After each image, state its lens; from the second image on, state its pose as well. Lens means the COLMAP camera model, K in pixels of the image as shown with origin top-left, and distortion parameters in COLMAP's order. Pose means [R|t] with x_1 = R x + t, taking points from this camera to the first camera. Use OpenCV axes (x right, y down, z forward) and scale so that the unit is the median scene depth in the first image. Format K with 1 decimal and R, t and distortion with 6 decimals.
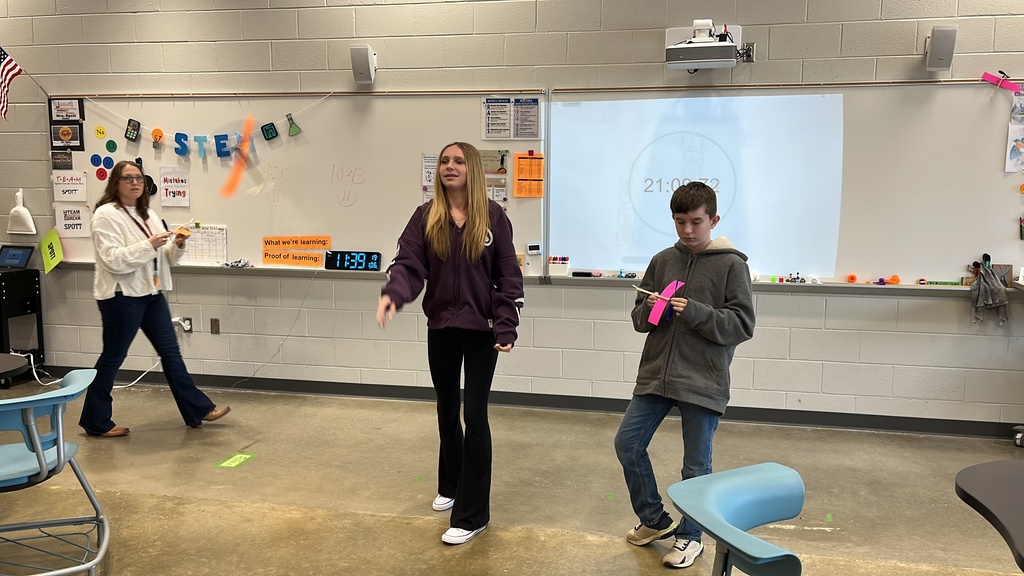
lens RADIAL K [[872.4, 0, 526.9], [0, 872.4, 289.5], [0, 0, 1]] dist [0.051476, -0.041933]
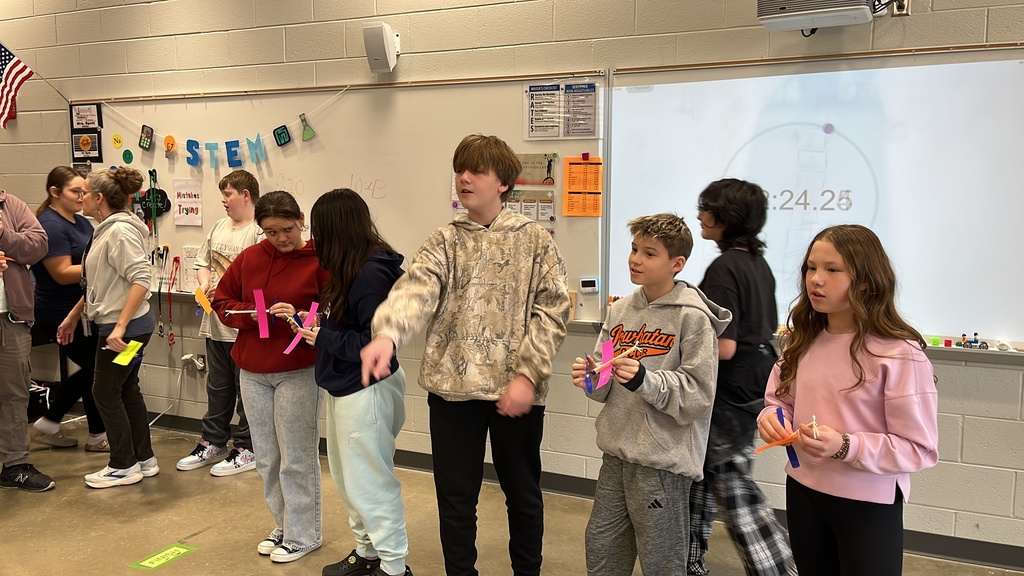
lens RADIAL K [[872.4, 0, 508.6], [0, 872.4, 288.3], [0, 0, 1]] dist [0.051476, -0.041933]
pose [[0.972938, 0.021905, -0.230027, 0.113043], [-0.025845, 0.999566, -0.014130, -0.032056], [0.229617, 0.019693, 0.973082, 0.261687]]
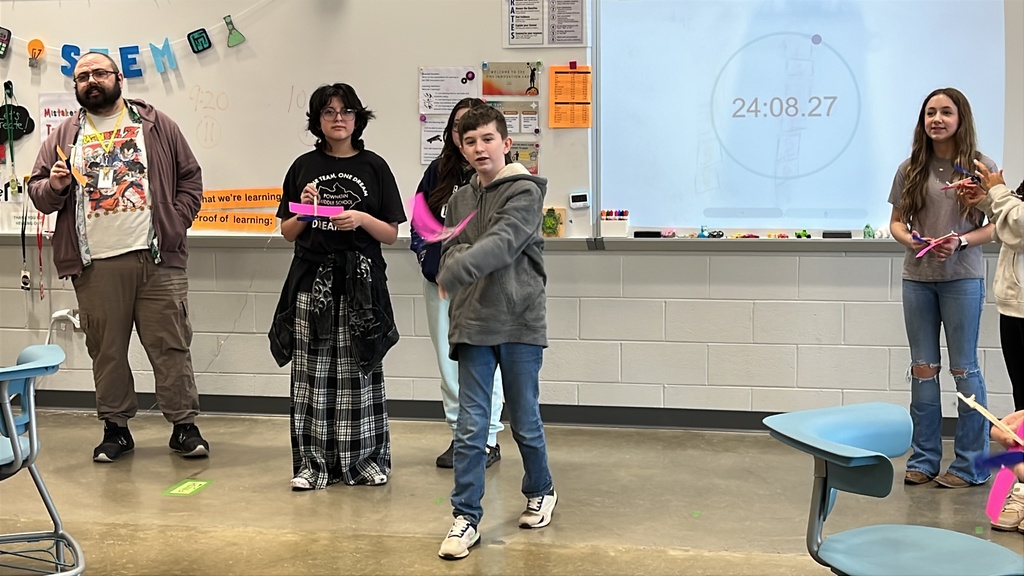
lens RADIAL K [[1549.7, 0, 530.1], [0, 1549.7, 299.9], [0, 0, 1]] dist [0.078741, 0.000000]
pose [[0.999841, -0.017544, 0.003168, -0.037375], [0.017551, 0.999844, -0.002163, 0.036992], [-0.003130, 0.002218, 0.999993, -0.265435]]
